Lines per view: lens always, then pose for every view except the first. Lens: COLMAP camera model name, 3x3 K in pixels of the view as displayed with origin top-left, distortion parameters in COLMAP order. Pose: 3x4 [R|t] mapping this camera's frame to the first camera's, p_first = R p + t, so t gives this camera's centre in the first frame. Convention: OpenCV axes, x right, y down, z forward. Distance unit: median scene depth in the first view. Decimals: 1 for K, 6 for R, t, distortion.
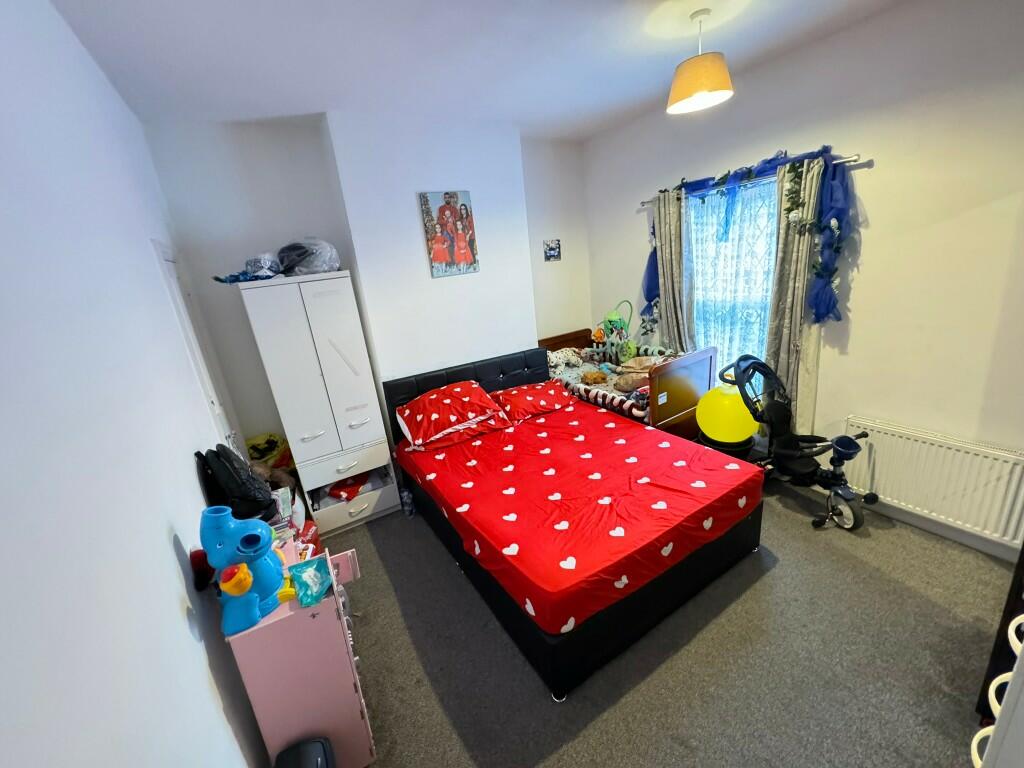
lens RADIAL K [[408.0, 0, 512.0], [0, 408.0, 384.0], [0, 0, 1]] dist [-0.001711, 0.000381]
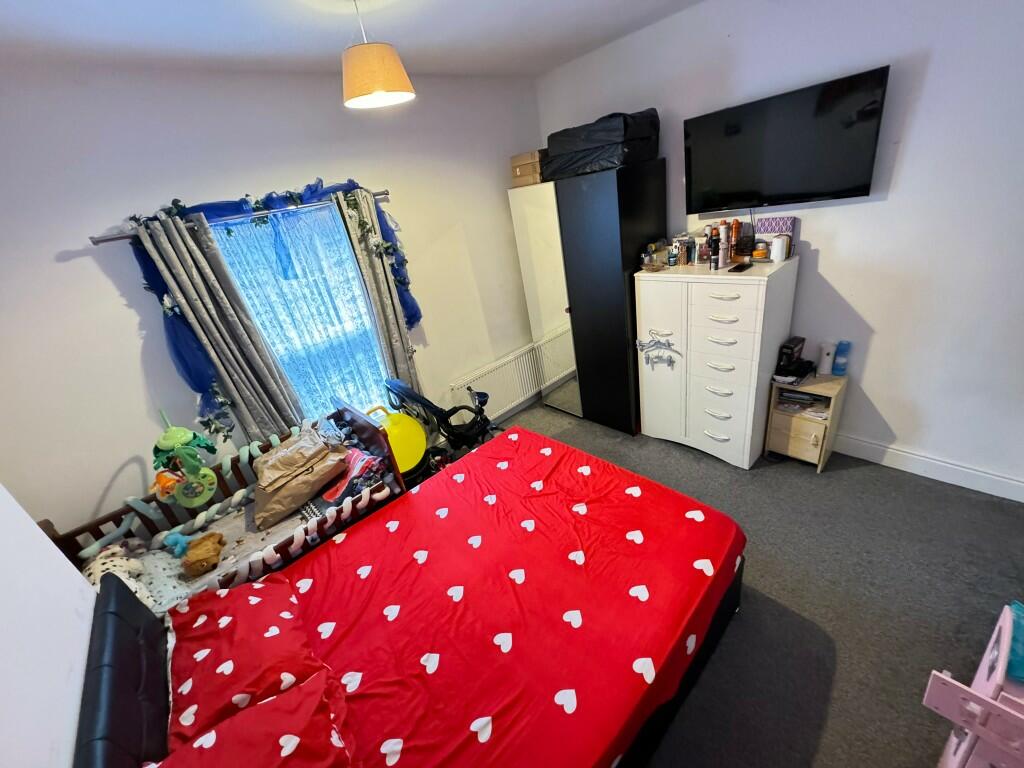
lens RADIAL K [[408.0, 0, 512.0], [0, 408.0, 384.0], [0, 0, 1]] dist [-0.001711, 0.000381]
pose [[-0.165641, -0.299814, 0.939507, -0.382586], [0.472390, 0.812141, 0.342455, -0.242466], [-0.865685, 0.500539, 0.007105, 0.699174]]
